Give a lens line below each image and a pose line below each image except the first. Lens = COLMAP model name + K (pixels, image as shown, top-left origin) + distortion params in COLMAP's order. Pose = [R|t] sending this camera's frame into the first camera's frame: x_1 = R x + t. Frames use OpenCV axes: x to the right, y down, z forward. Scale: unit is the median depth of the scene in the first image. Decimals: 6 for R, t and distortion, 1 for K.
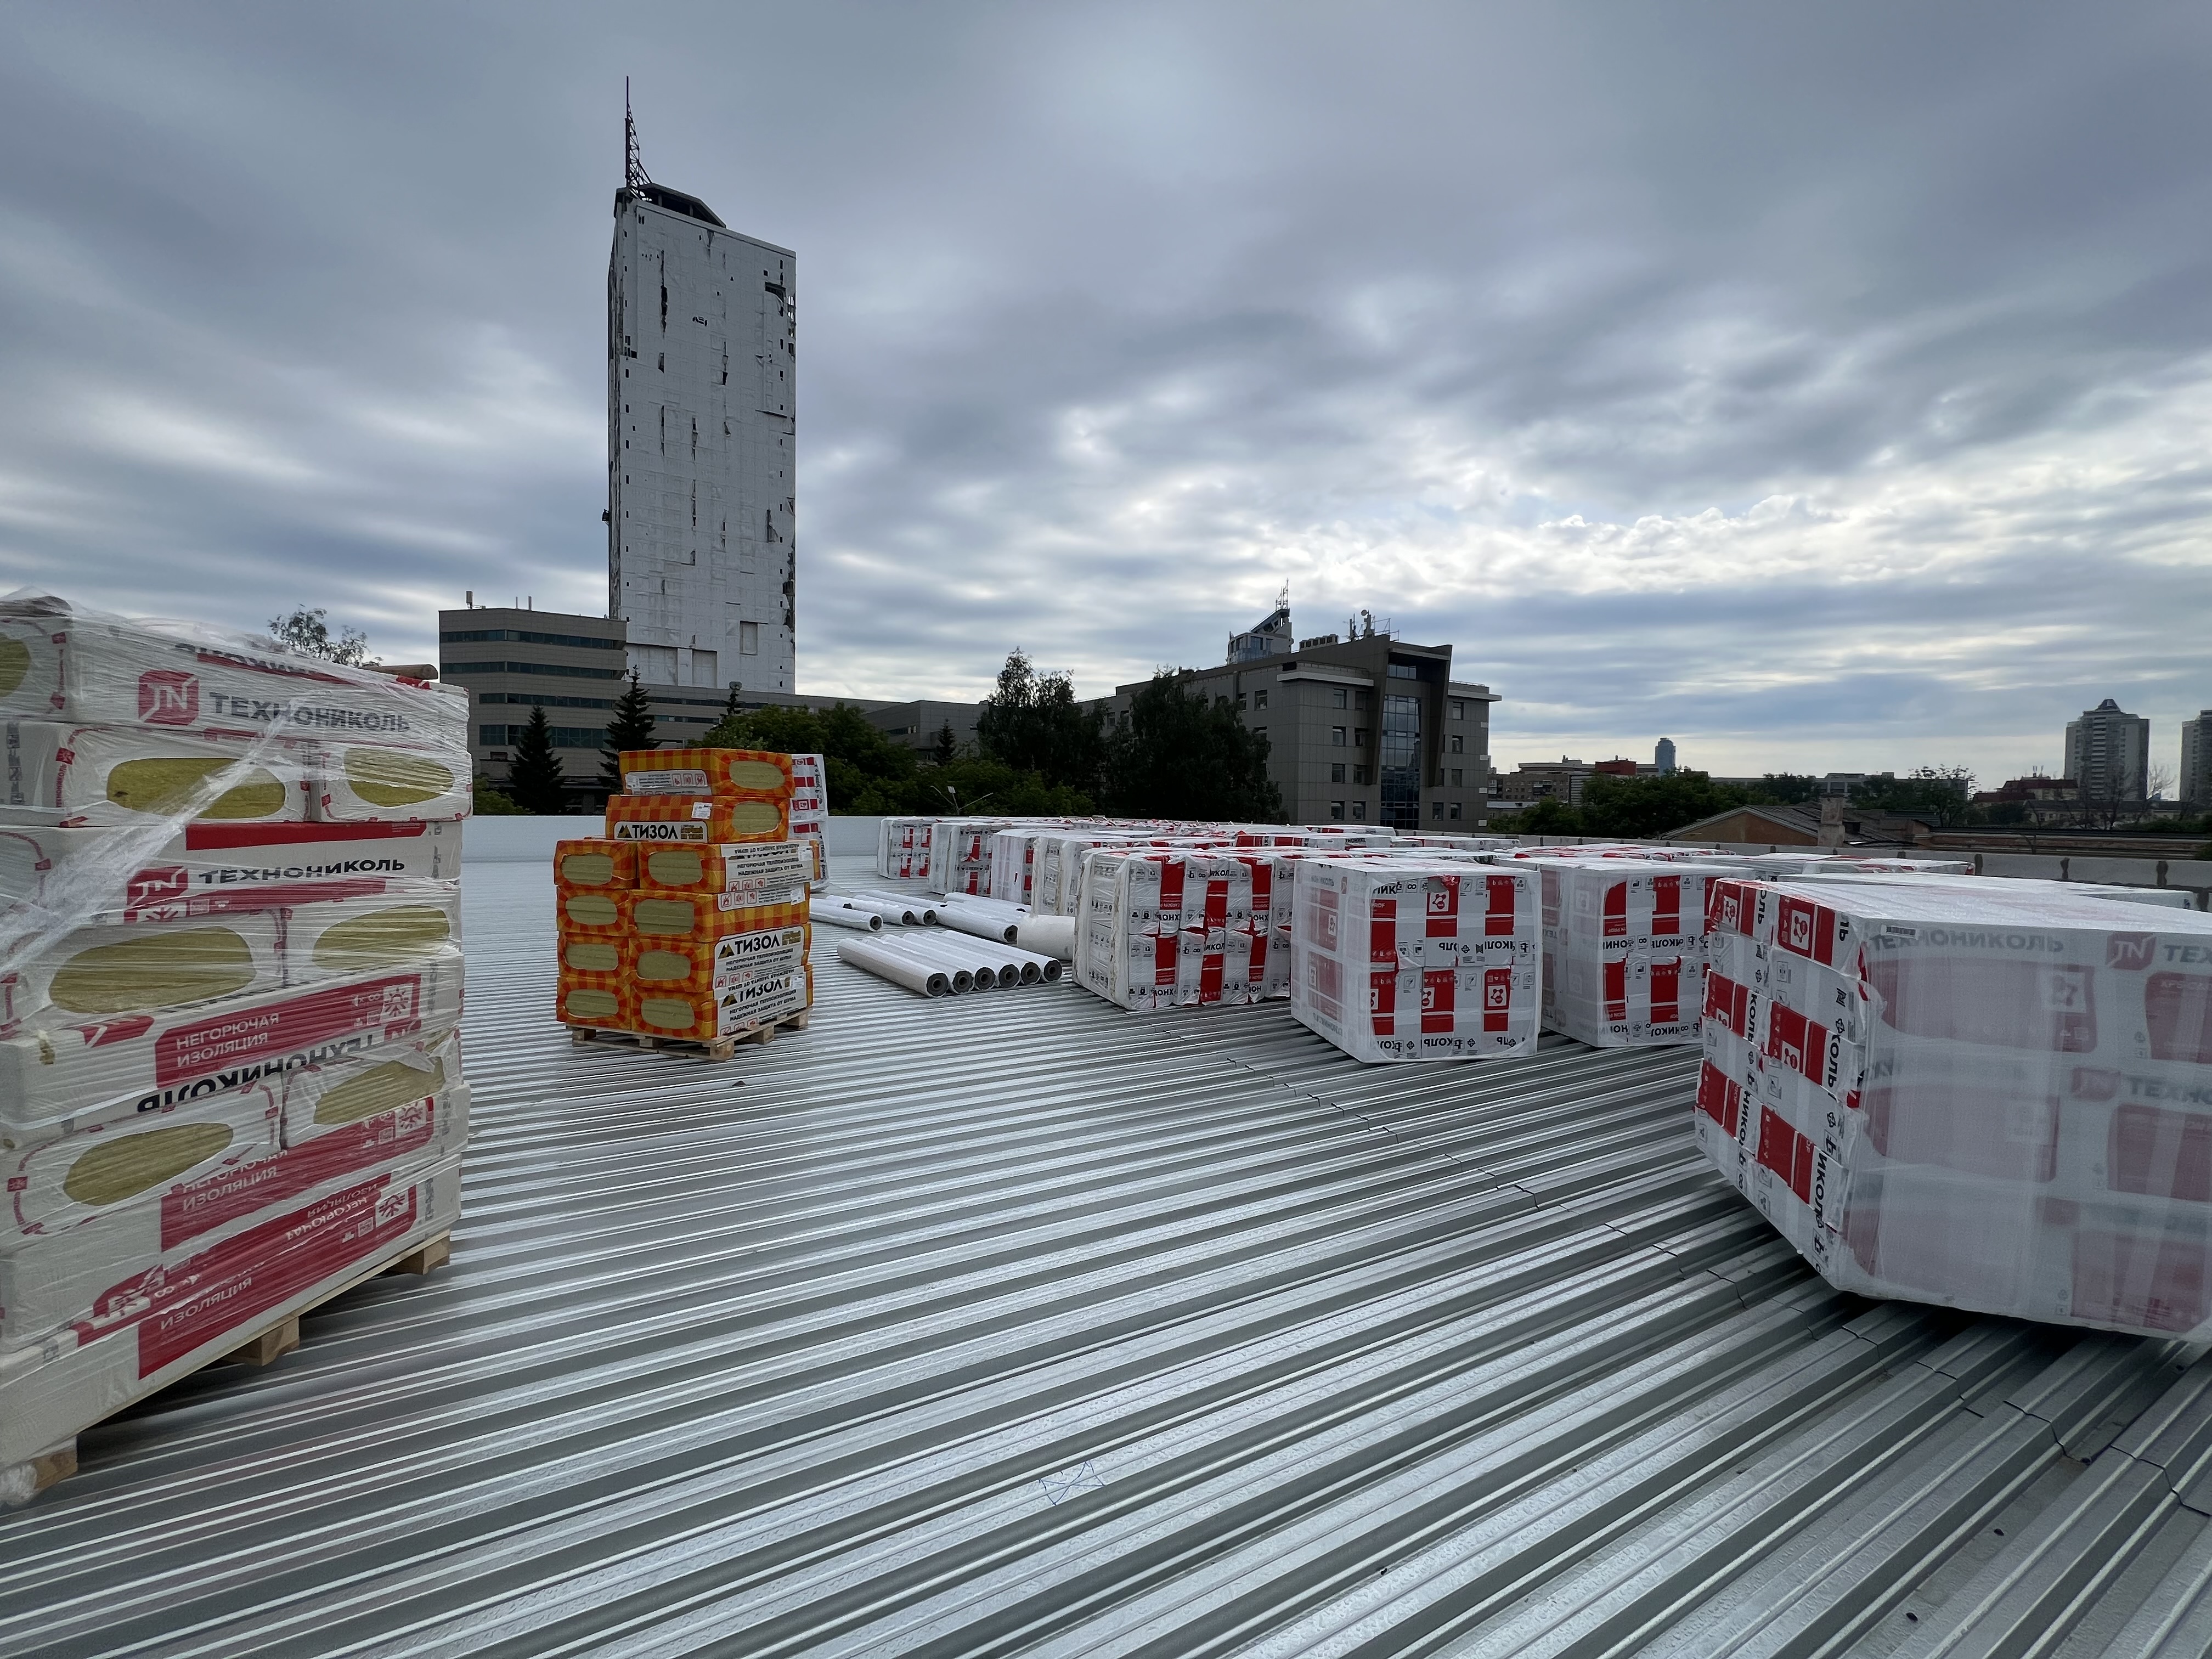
lens RADIAL K [[877.2, 0, 1100.2], [0, 877.2, 825.5], [0, 0, 1]] dist [-0.005372, 0.000688]
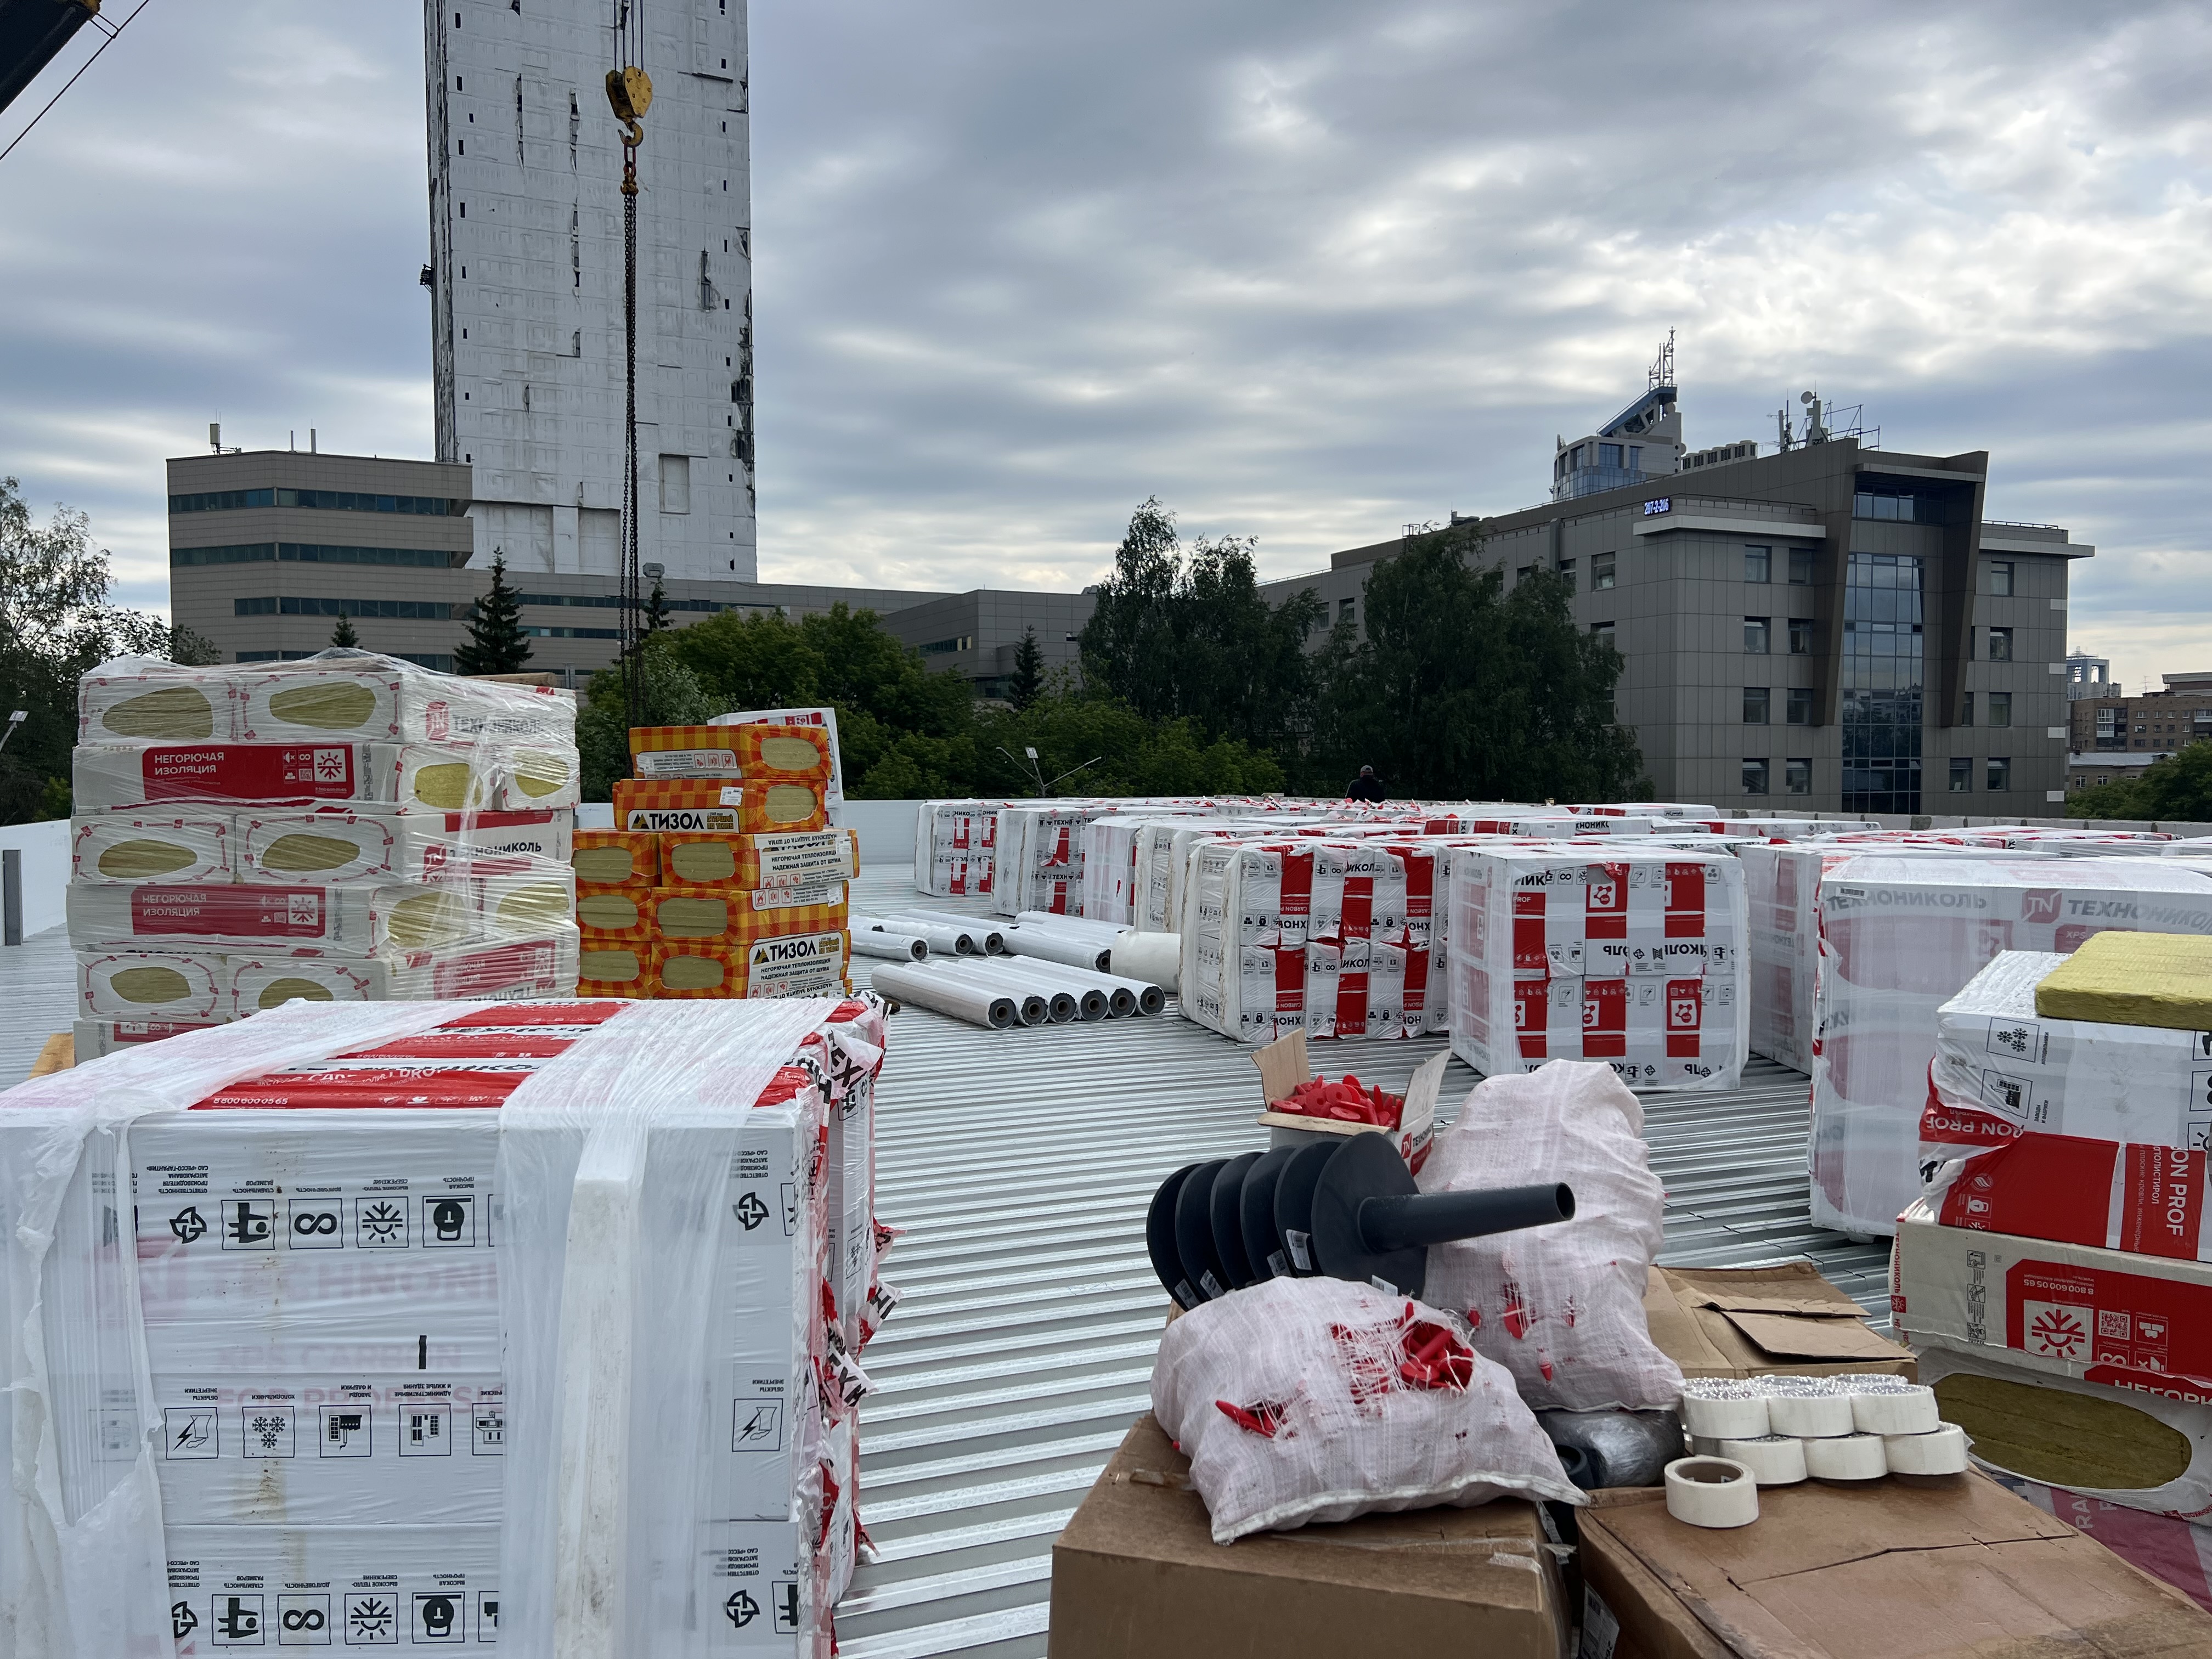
lens RADIAL K [[1643.0, 0, 1107.6], [0, 1643.0, 826.8], [0, 0, 1]] dist [0.058668, -0.063795]
pose [[0.992024, -0.011566, -0.125517, 0.013005], [0.012674, 0.999887, 0.008036, 0.000540], [0.125410, -0.009562, 0.992059, -0.061201]]
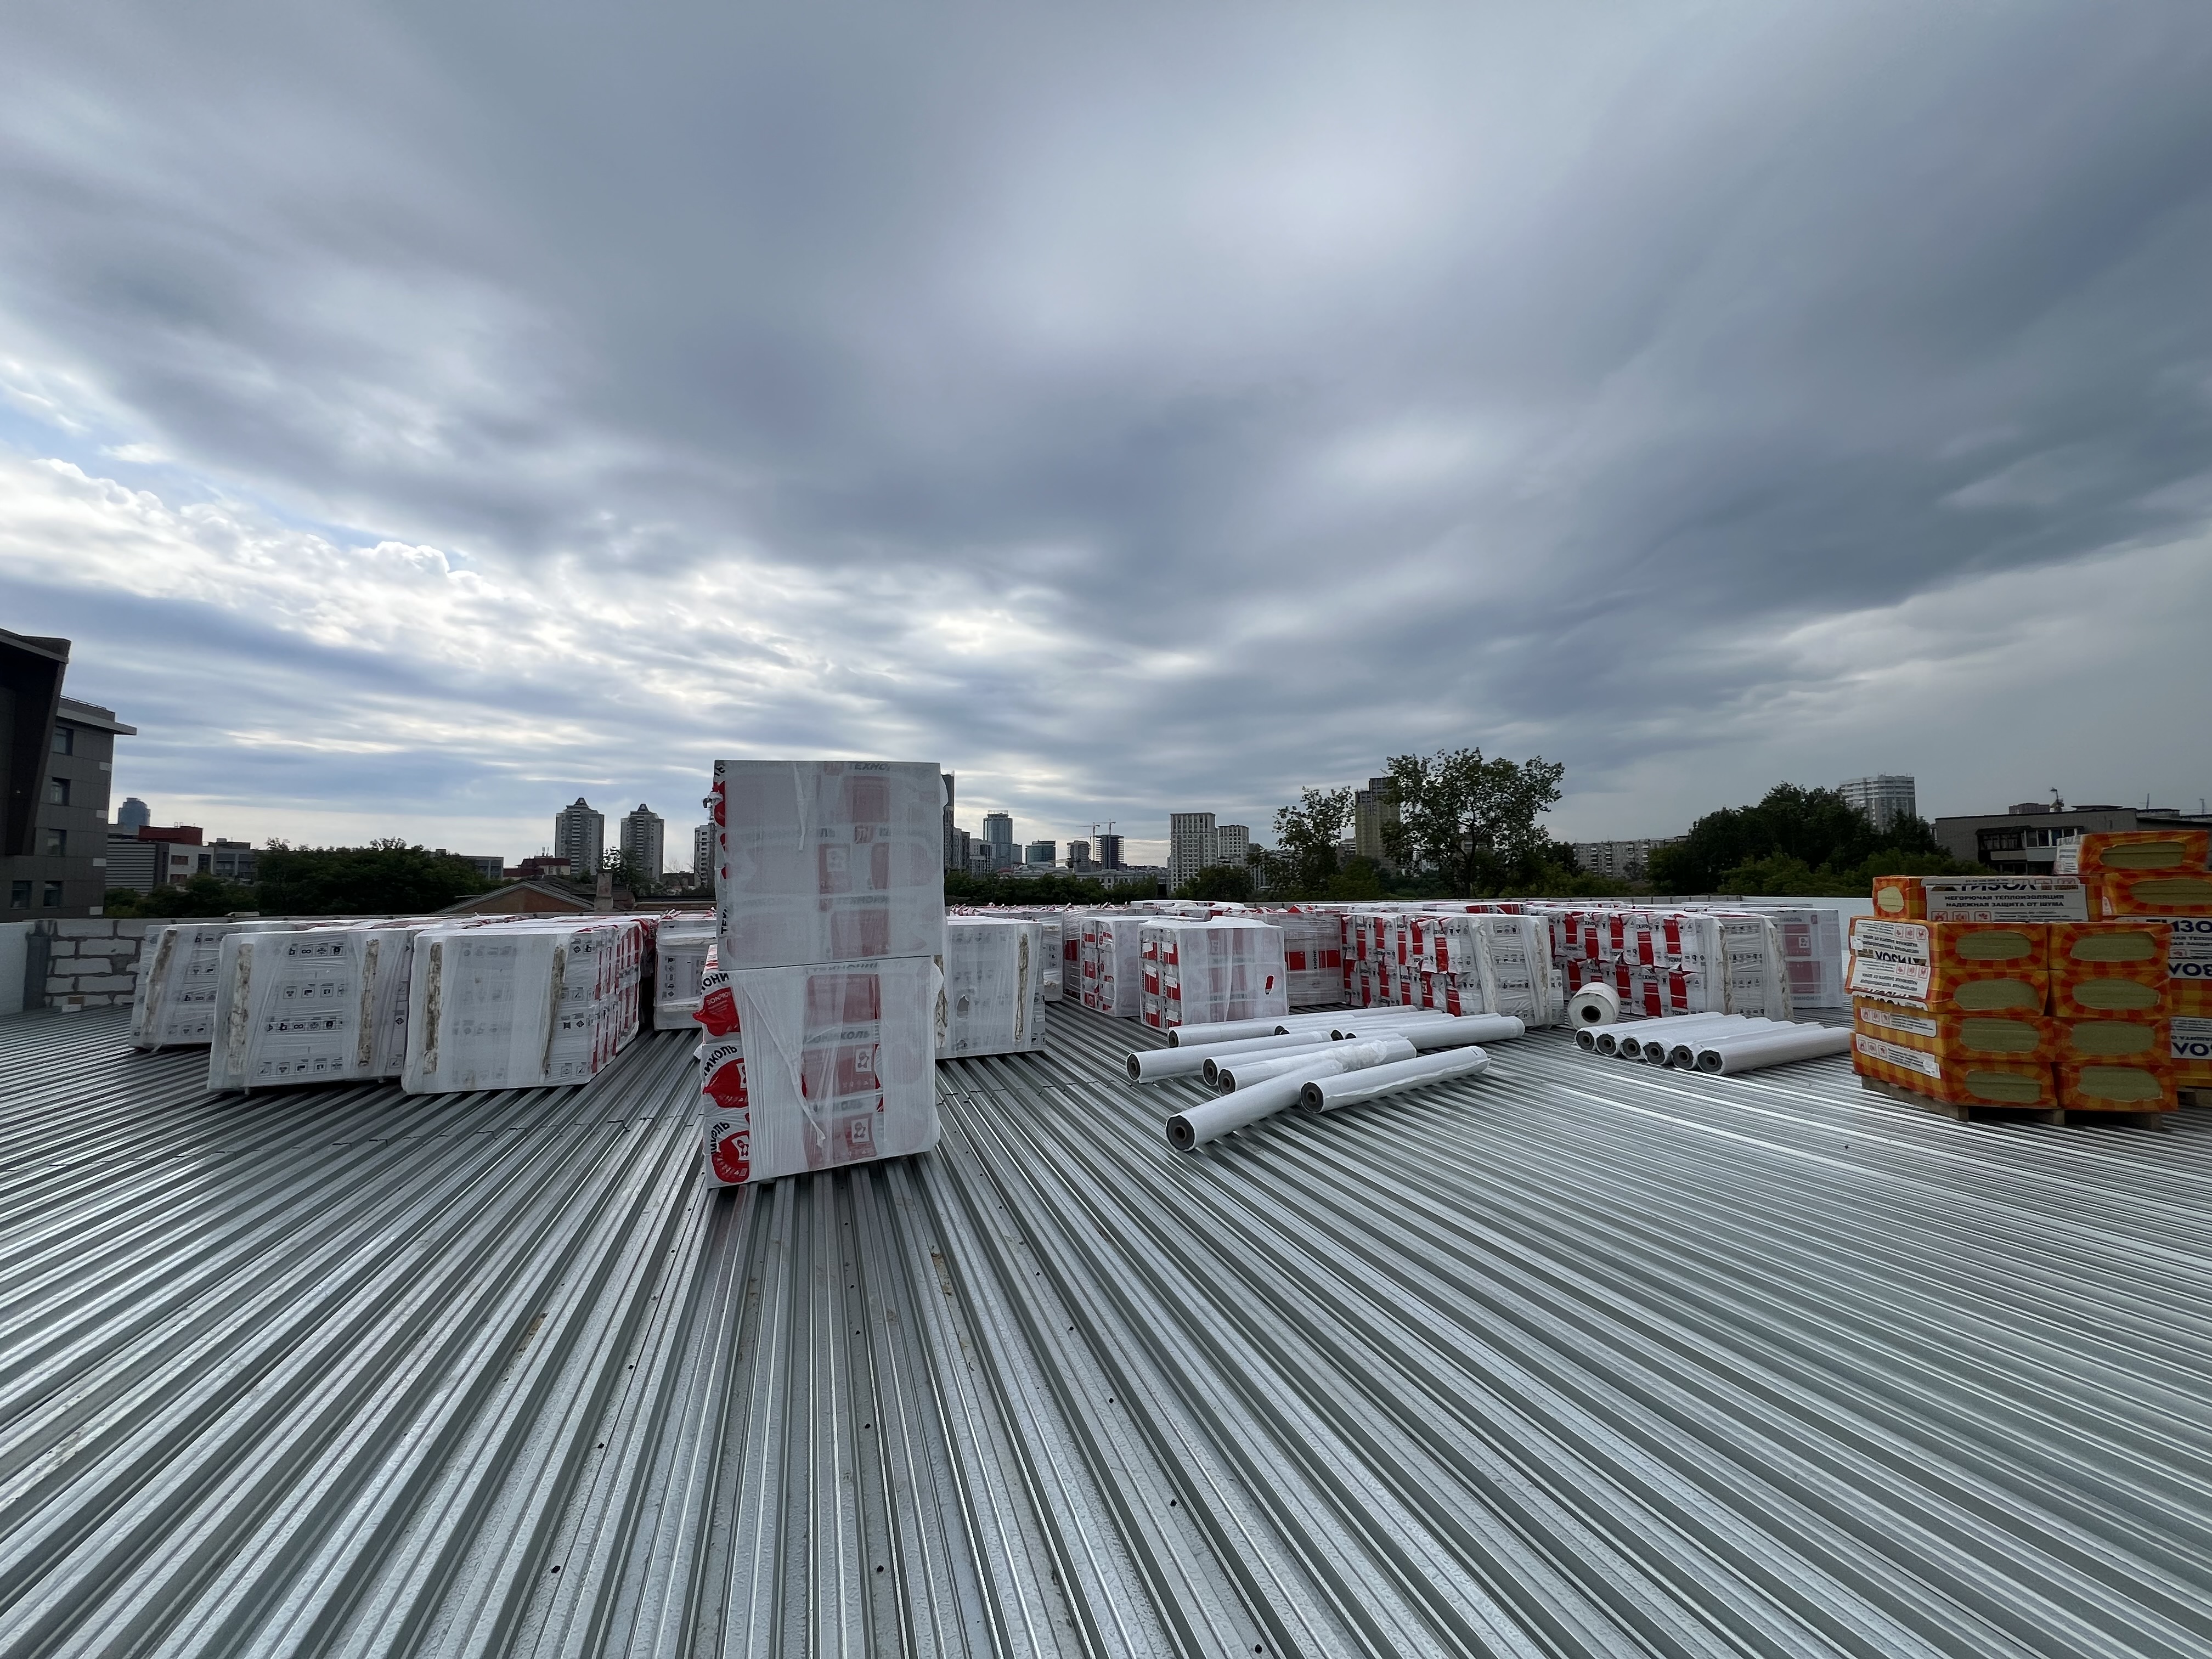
lens RADIAL K [[877.2, 0, 1093.6], [0, 877.2, 822.0], [0, 0, 1]] dist [-0.005372, 0.000688]
pose [[0.163220, 0.054255, 0.985097, -0.176098], [0.034118, 0.997579, -0.060596, -0.007259], [-0.986000, 0.043500, 0.160974, 0.226891]]
